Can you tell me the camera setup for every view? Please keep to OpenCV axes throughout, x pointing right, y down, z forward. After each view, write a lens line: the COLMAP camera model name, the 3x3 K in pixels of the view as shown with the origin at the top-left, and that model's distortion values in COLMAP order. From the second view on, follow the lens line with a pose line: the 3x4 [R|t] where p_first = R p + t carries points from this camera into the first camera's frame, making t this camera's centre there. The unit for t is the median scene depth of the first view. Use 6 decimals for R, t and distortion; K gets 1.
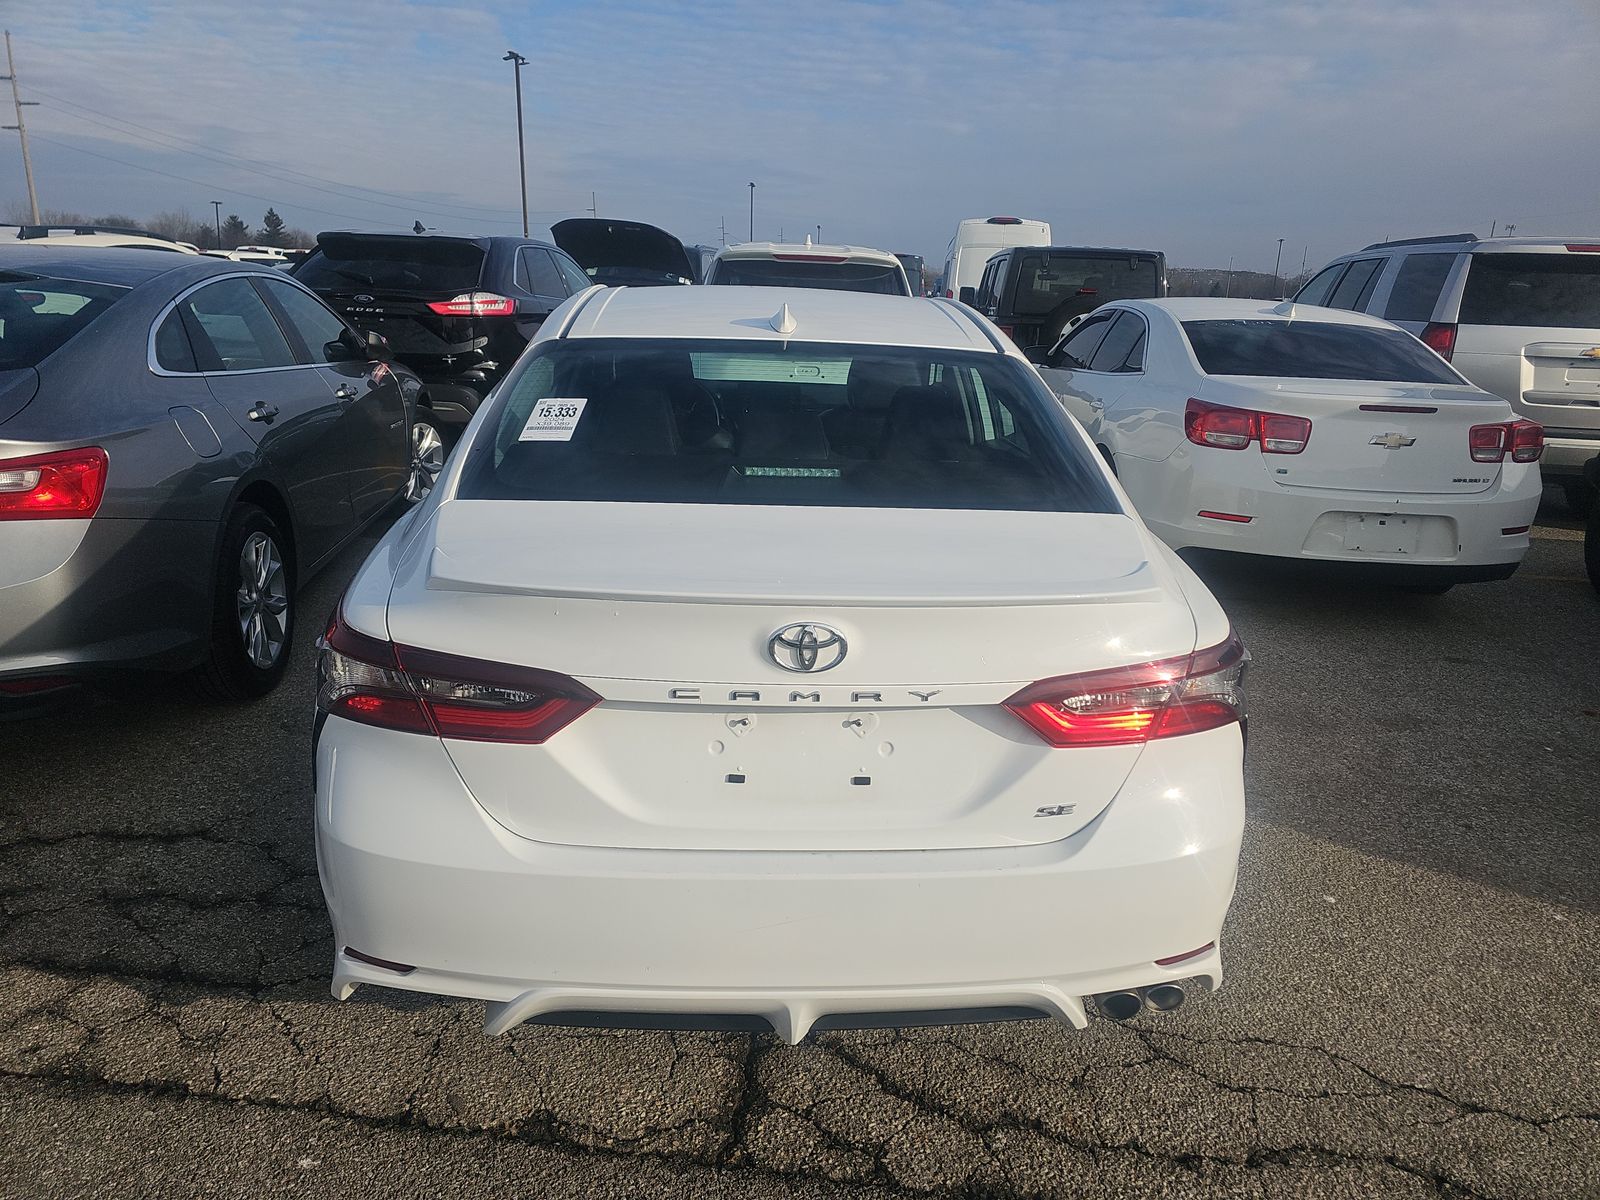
lens RADIAL K [[1052.0, 0, 787.0], [0, 1052.0, 598.8], [0, 0, 1]] dist [0.056184, -0.048714]
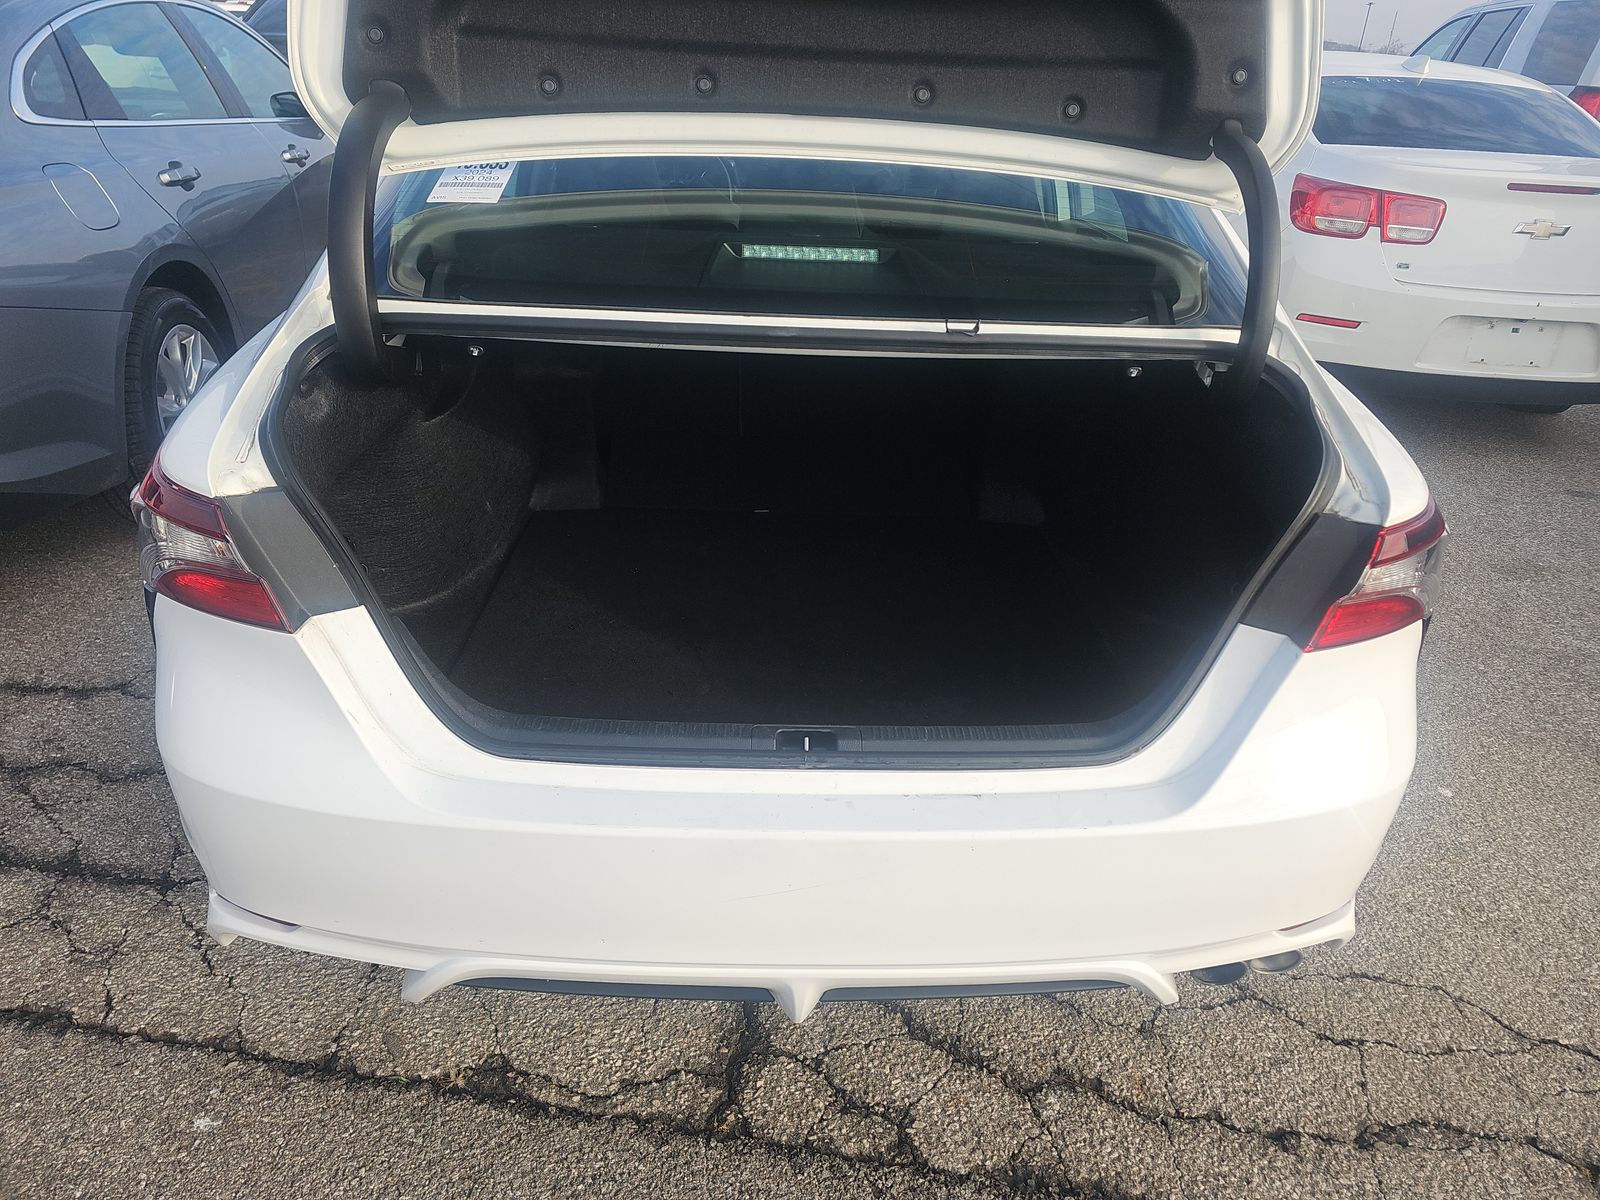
lens RADIAL K [[1054.9, 0, 796.3], [0, 1054.9, 594.6], [0, 0, 1]] dist [0.051257, -0.037790]
pose [[0.999721, 0.017216, -0.016149, 0.009712], [-0.014020, 0.983475, 0.180498, -0.023316], [0.018989, -0.180221, 0.983443, 0.252887]]
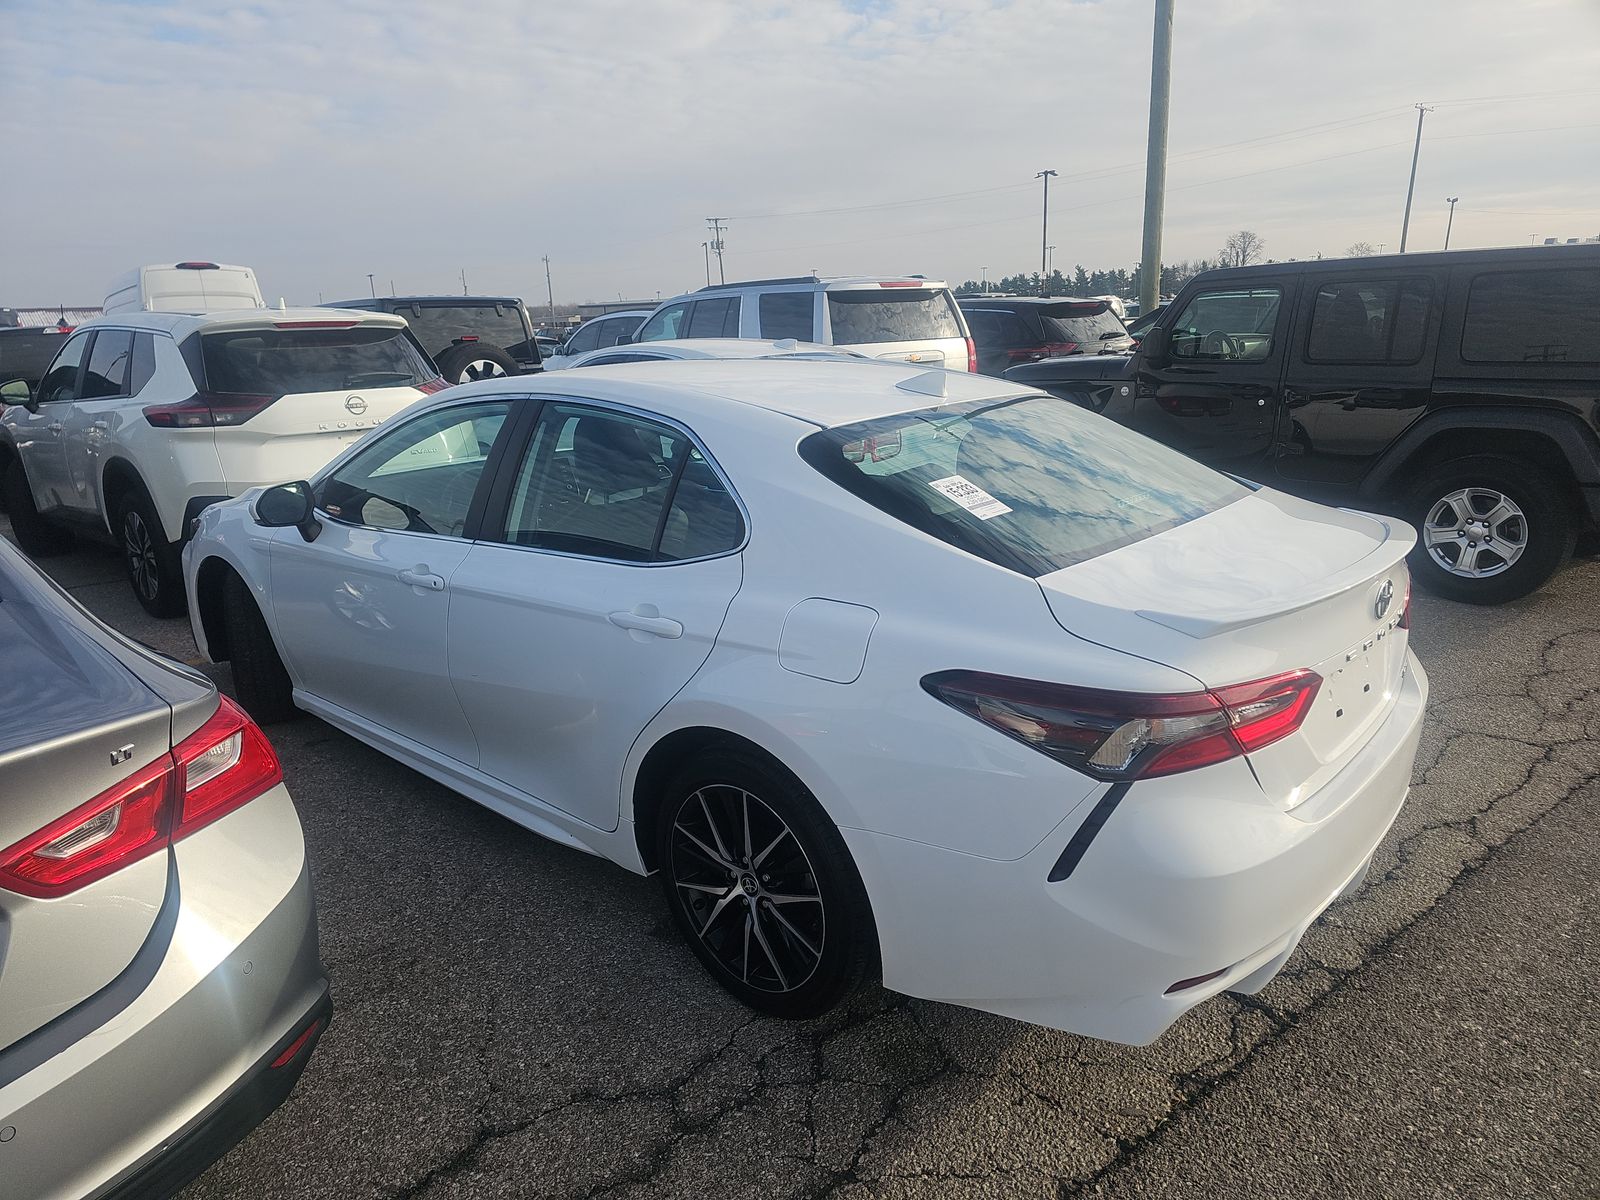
lens RADIAL K [[1052.0, 0, 787.0], [0, 1052.0, 598.8], [0, 0, 1]] dist [0.056184, -0.048714]
pose [[0.705194, -0.239818, 0.667224, -1.162266], [0.259260, 0.963109, 0.072153, -0.208044], [-0.659913, 0.122102, 0.741354, 0.351975]]
